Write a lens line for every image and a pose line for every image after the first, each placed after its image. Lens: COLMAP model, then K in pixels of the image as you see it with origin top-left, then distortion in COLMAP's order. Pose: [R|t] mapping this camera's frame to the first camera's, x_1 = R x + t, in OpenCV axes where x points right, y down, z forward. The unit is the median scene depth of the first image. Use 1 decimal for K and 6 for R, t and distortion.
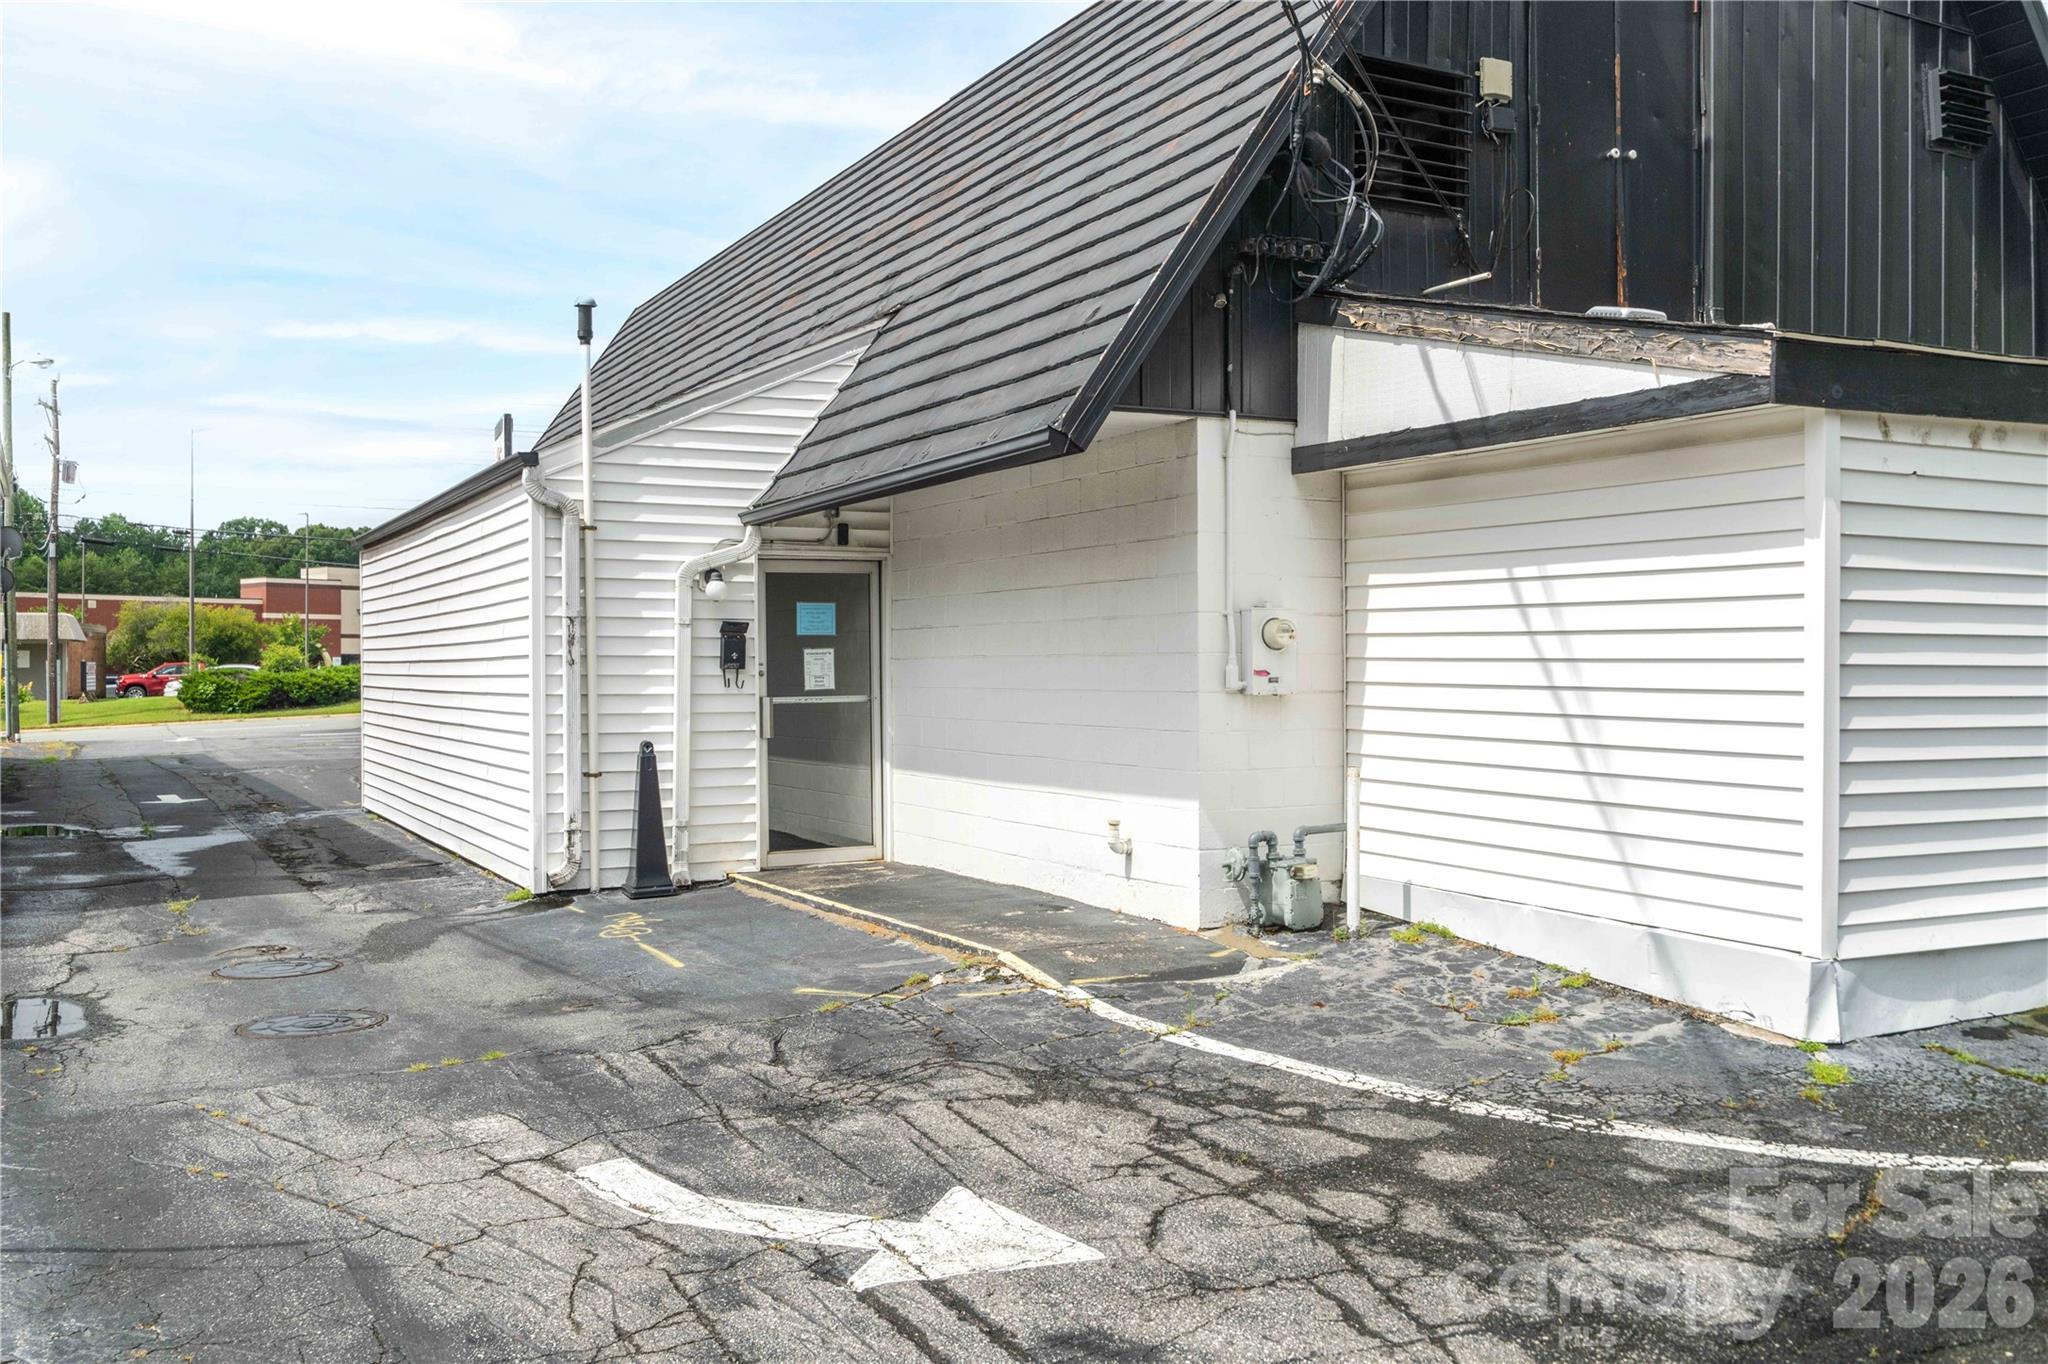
lens RADIAL K [[1856.9, 0, 1027.4], [0, 1856.9, 682.0], [0, 0, 1]] dist [0.003124, 0.002174]
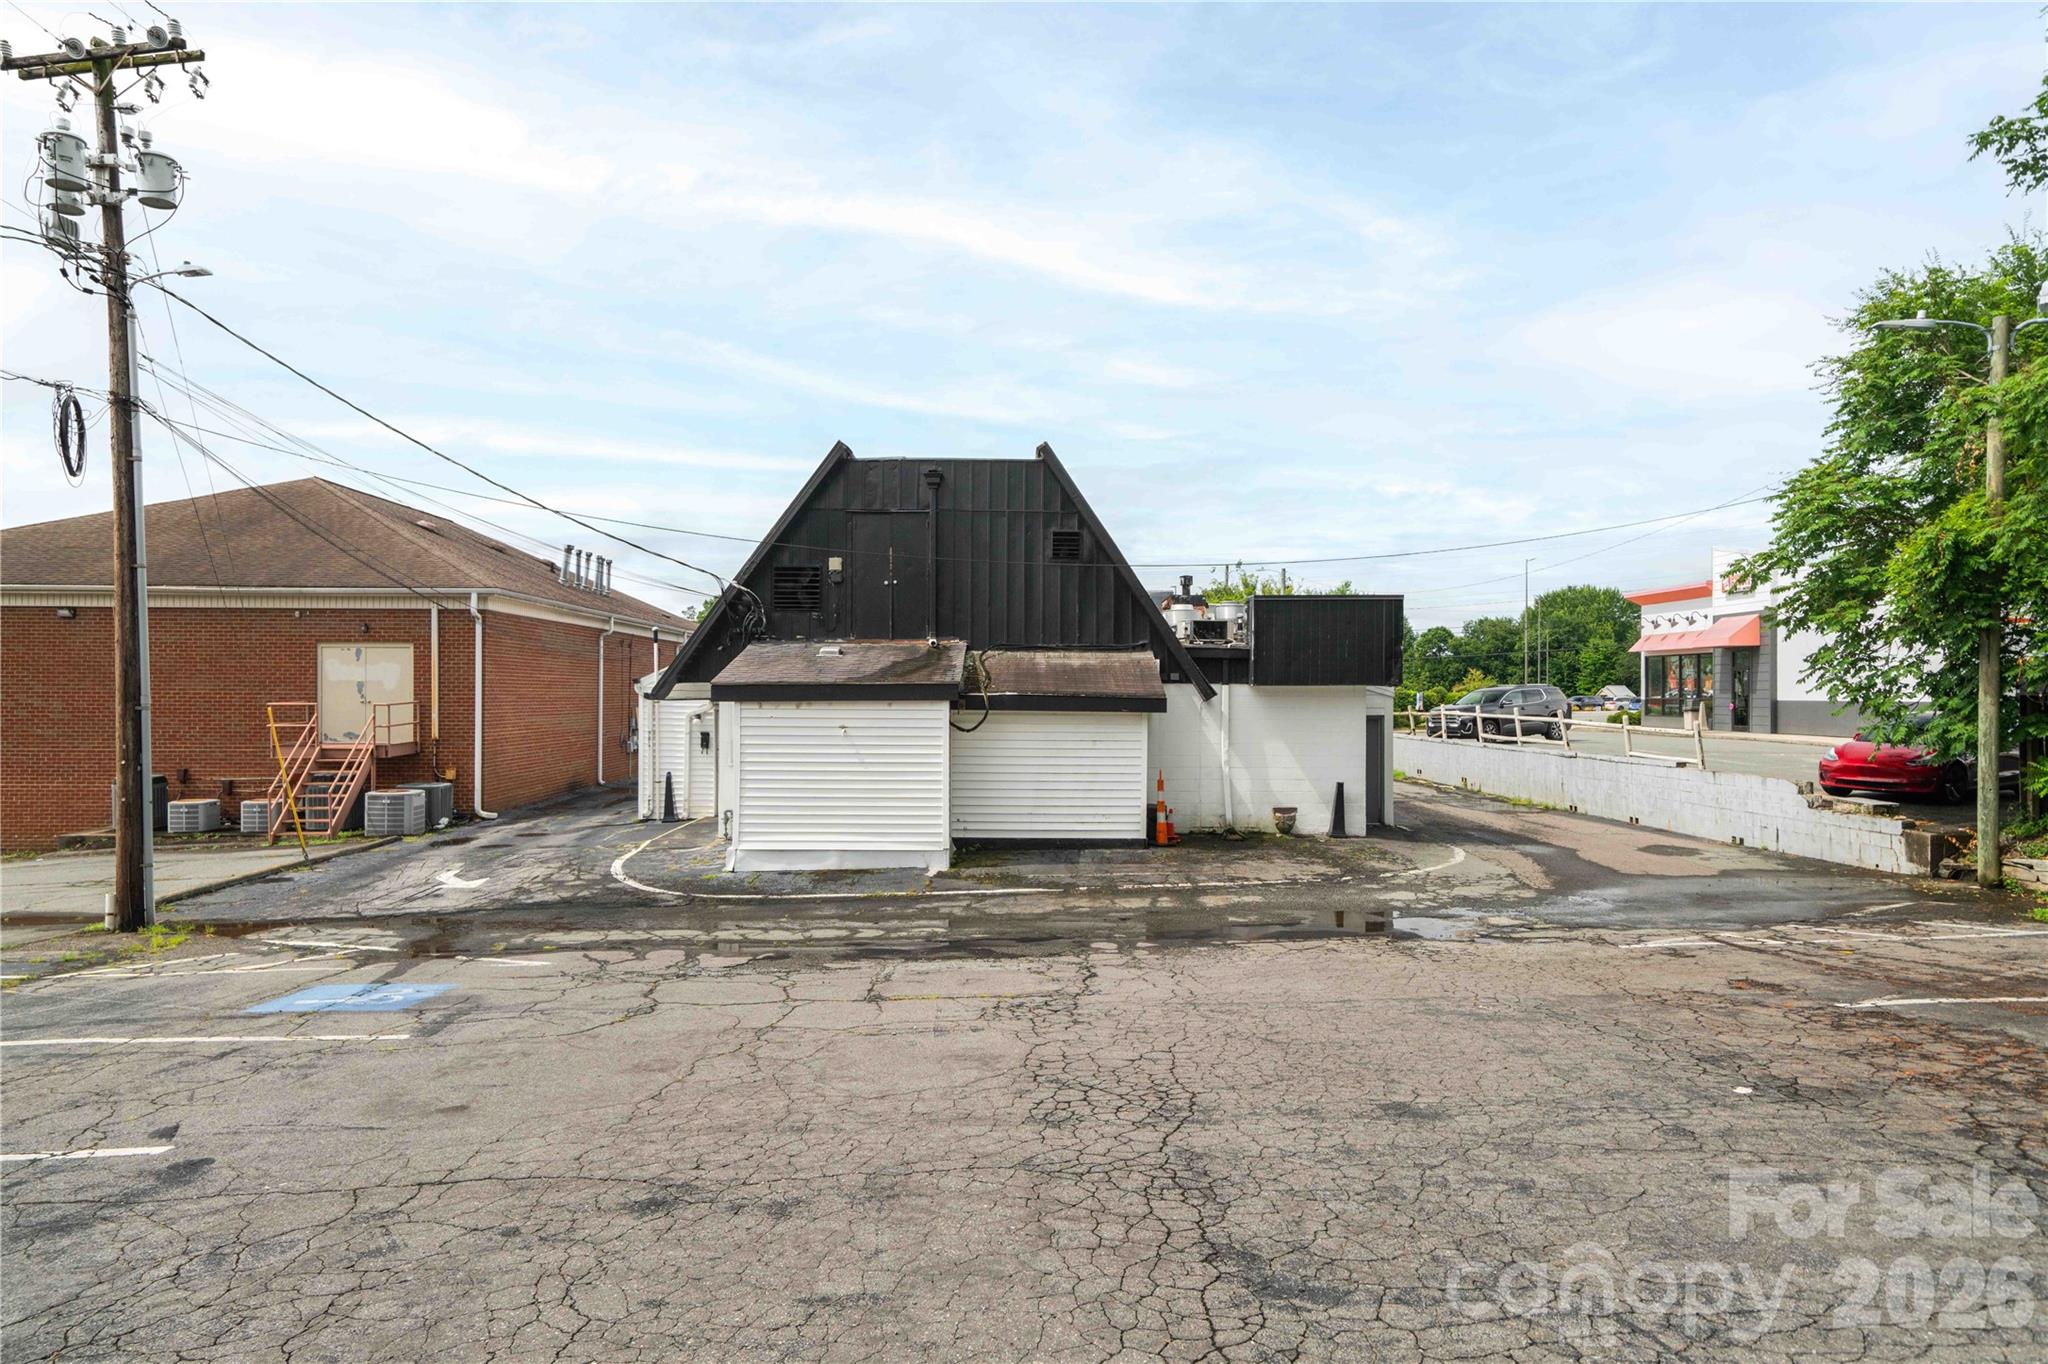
lens RADIAL K [[1252.1, 0, 1020.2], [0, 1252.1, 685.6], [0, 0, 1]] dist [0.009228, 0.001207]
pose [[0.885685, 0.001295, -0.464285, 1.285762], [-0.003387, 0.999988, -0.003672, -0.106154], [0.464275, 0.004824, 0.885678, -0.580992]]
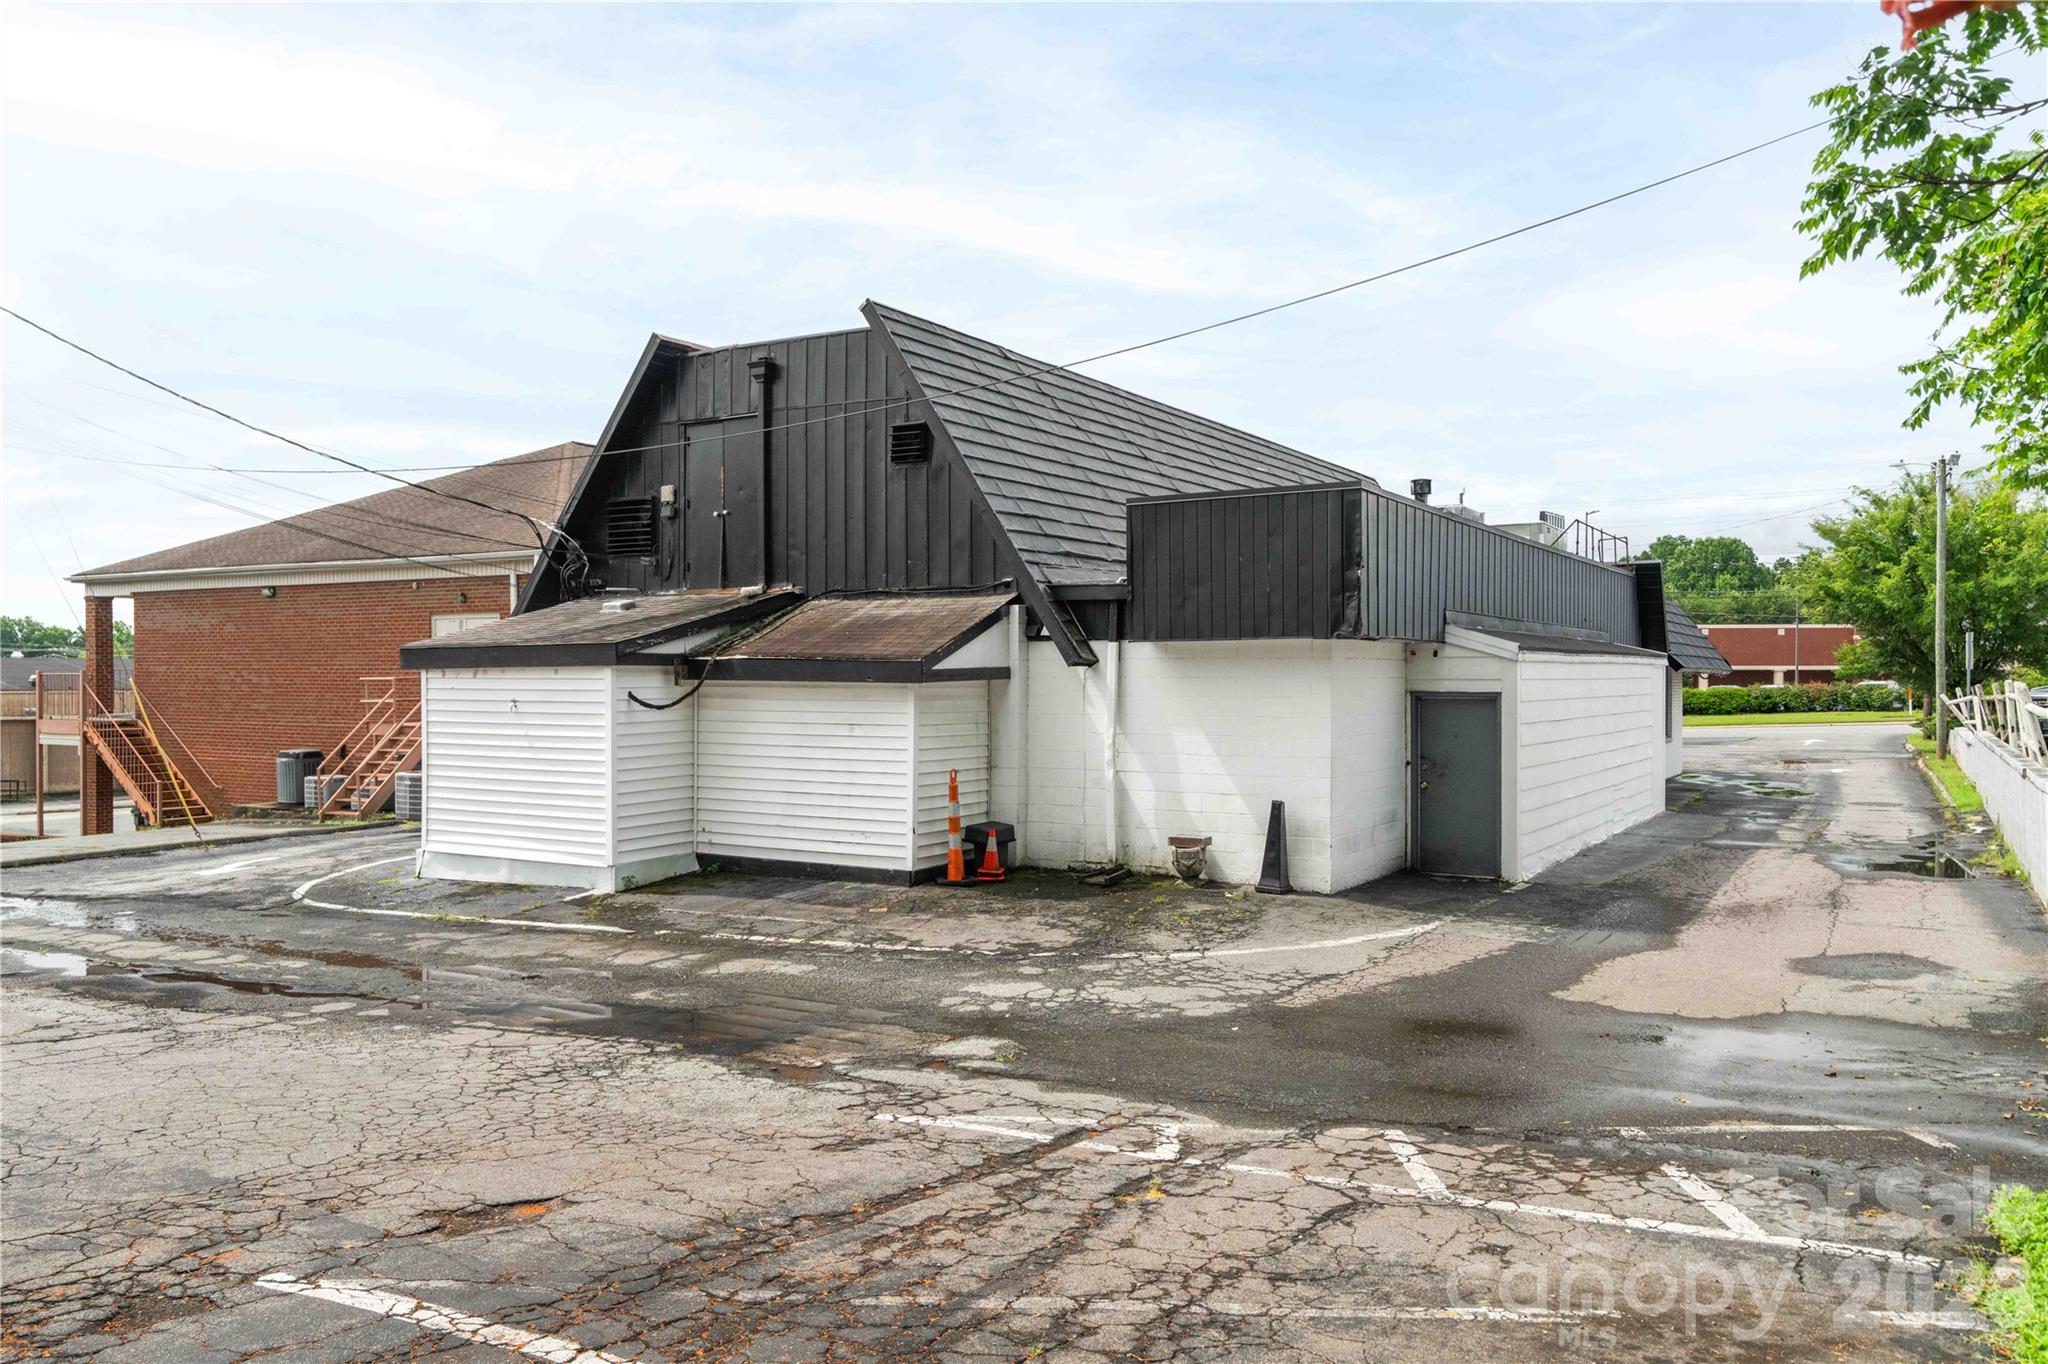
lens RADIAL K [[1506.7, 0, 1030.1], [0, 1506.7, 686.2], [0, 0, 1]] dist [-0.004799, -0.001912]
pose [[0.531320, 0.006354, -0.847148, 1.845413], [-0.000750, 0.999975, 0.007030, -0.084461], [0.847171, -0.003100, 0.531311, 0.333836]]
